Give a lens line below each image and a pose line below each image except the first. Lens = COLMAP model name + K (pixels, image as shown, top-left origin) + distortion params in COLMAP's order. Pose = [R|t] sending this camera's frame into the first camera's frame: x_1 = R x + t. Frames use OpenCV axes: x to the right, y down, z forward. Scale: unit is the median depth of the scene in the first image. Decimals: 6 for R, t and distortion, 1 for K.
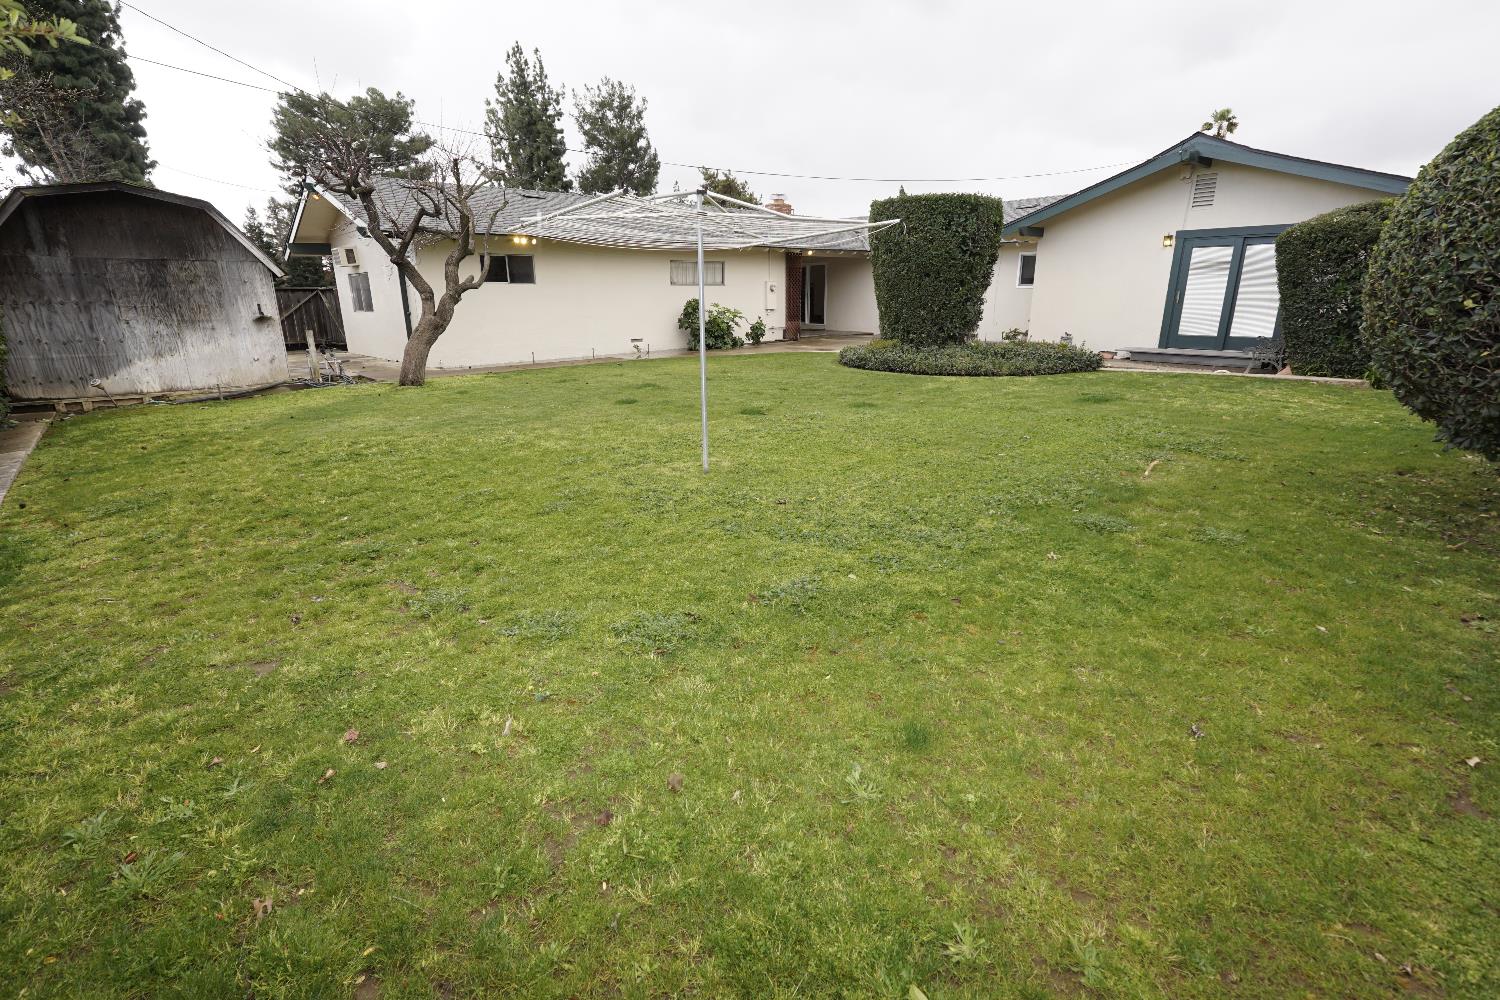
lens RADIAL K [[676.7, 0, 749.9], [0, 676.7, 498.7], [0, 0, 1]] dist [0.000886, -0.000011]
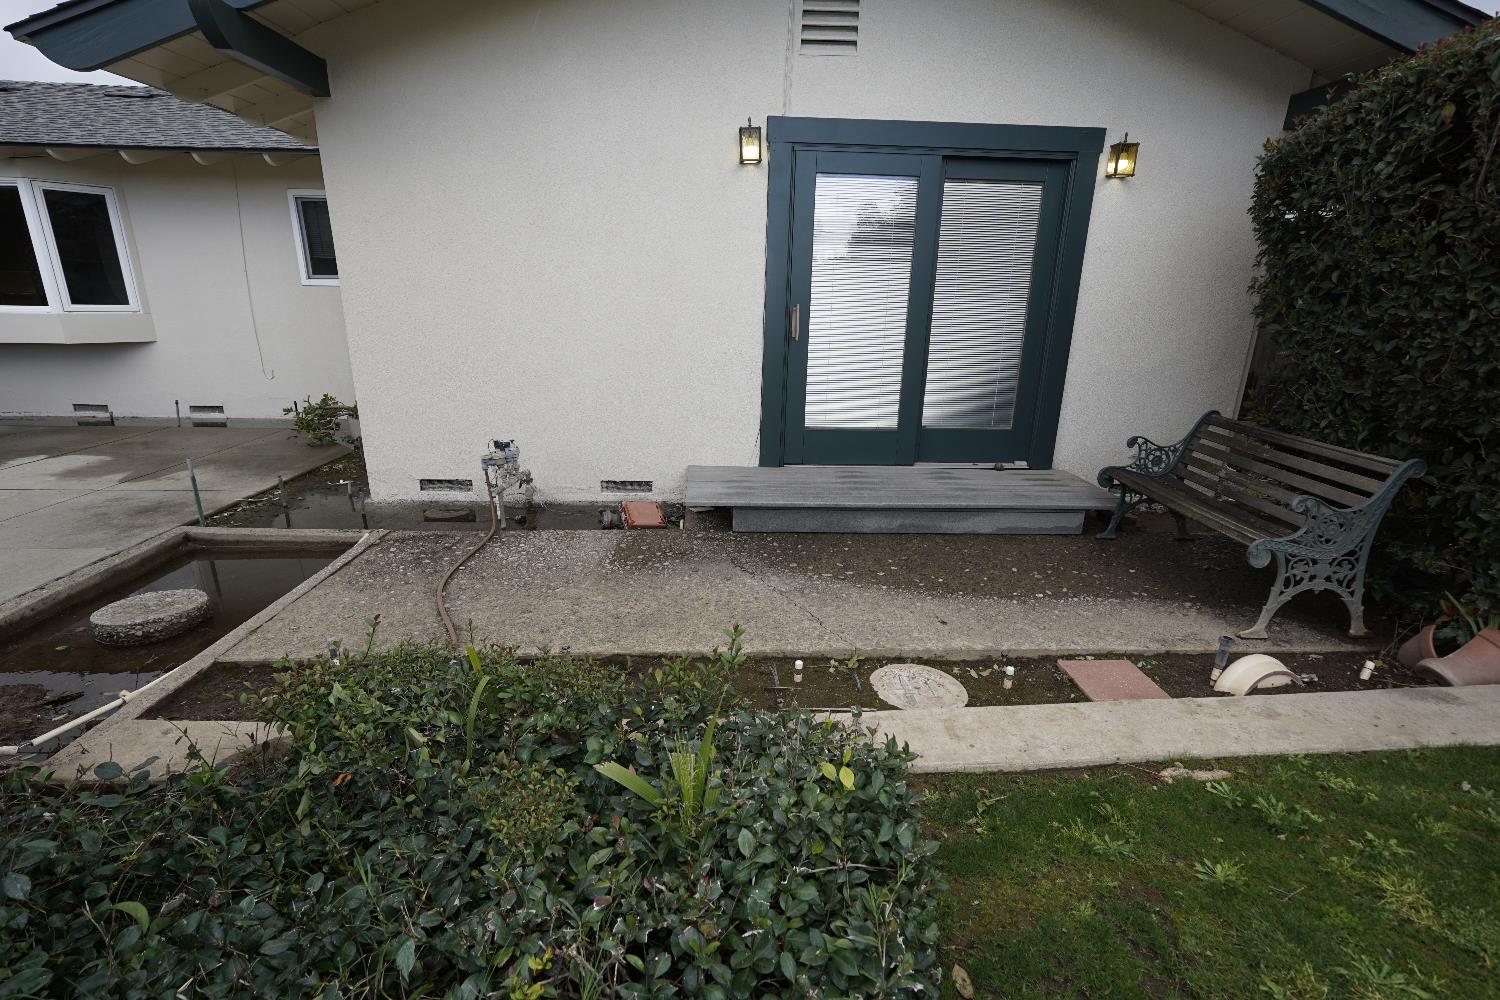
lens RADIAL K [[676.7, 0, 749.7], [0, 676.7, 498.6], [0, 0, 1]] dist [0.000886, -0.000011]
pose [[0.641235, -0.219946, 0.735147, 0.351714], [0.214870, 0.971181, 0.103142, -0.254179], [-0.736647, 0.091823, 0.670015, 0.803716]]
